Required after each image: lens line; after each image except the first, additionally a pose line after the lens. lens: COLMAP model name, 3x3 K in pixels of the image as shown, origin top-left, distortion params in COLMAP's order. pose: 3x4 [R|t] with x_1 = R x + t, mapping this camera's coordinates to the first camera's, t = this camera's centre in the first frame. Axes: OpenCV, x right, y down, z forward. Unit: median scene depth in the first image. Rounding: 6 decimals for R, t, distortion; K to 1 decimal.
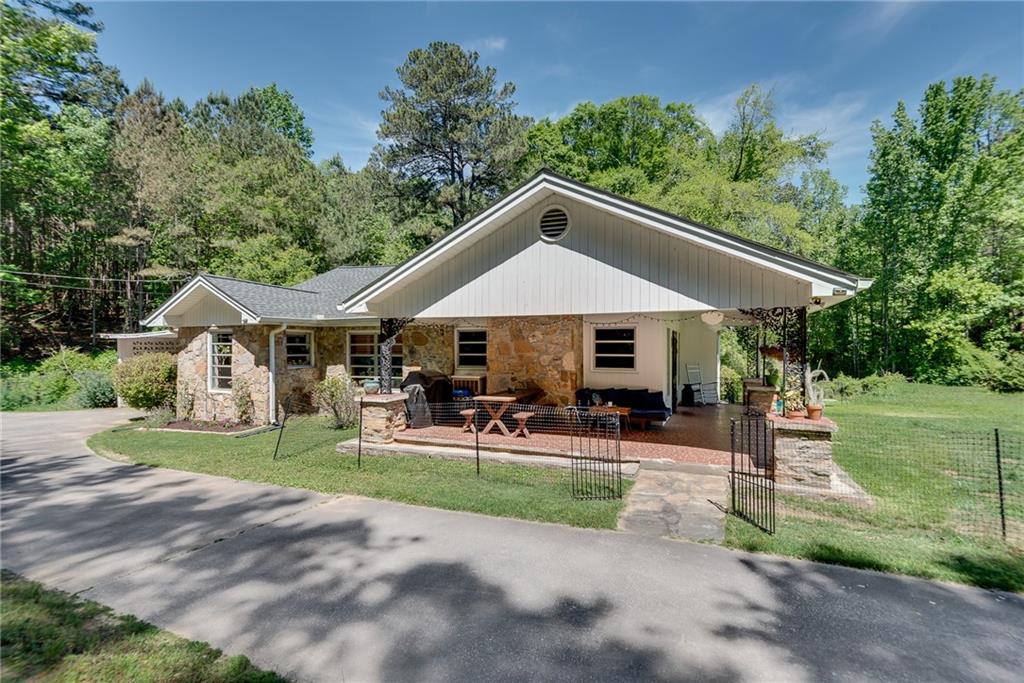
lens RADIAL K [[463.0, 0, 530.4], [0, 463.0, 328.2], [0, 0, 1]] dist [0.009318, -0.008112]
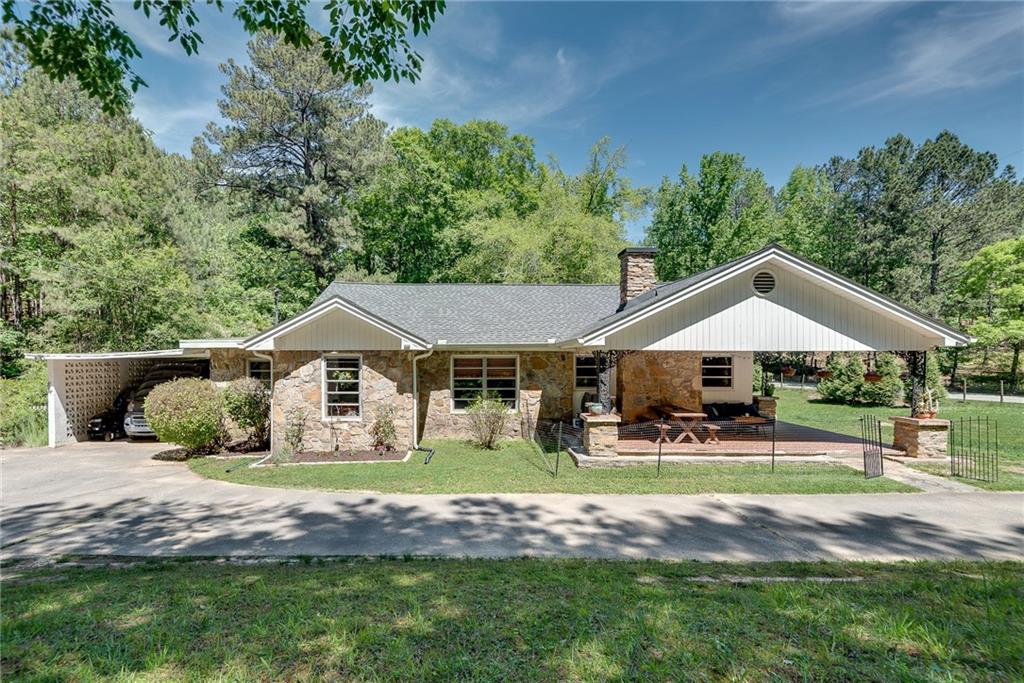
lens RADIAL K [[463.0, 0, 476.1], [0, 463.0, 355.4], [0, 0, 1]] dist [0.009318, -0.008112]
pose [[0.932493, 0.000084, 0.361187, -0.882459], [-0.014703, 0.999180, 0.037728, -0.040568], [-0.360888, -0.040491, 0.931730, 0.027400]]
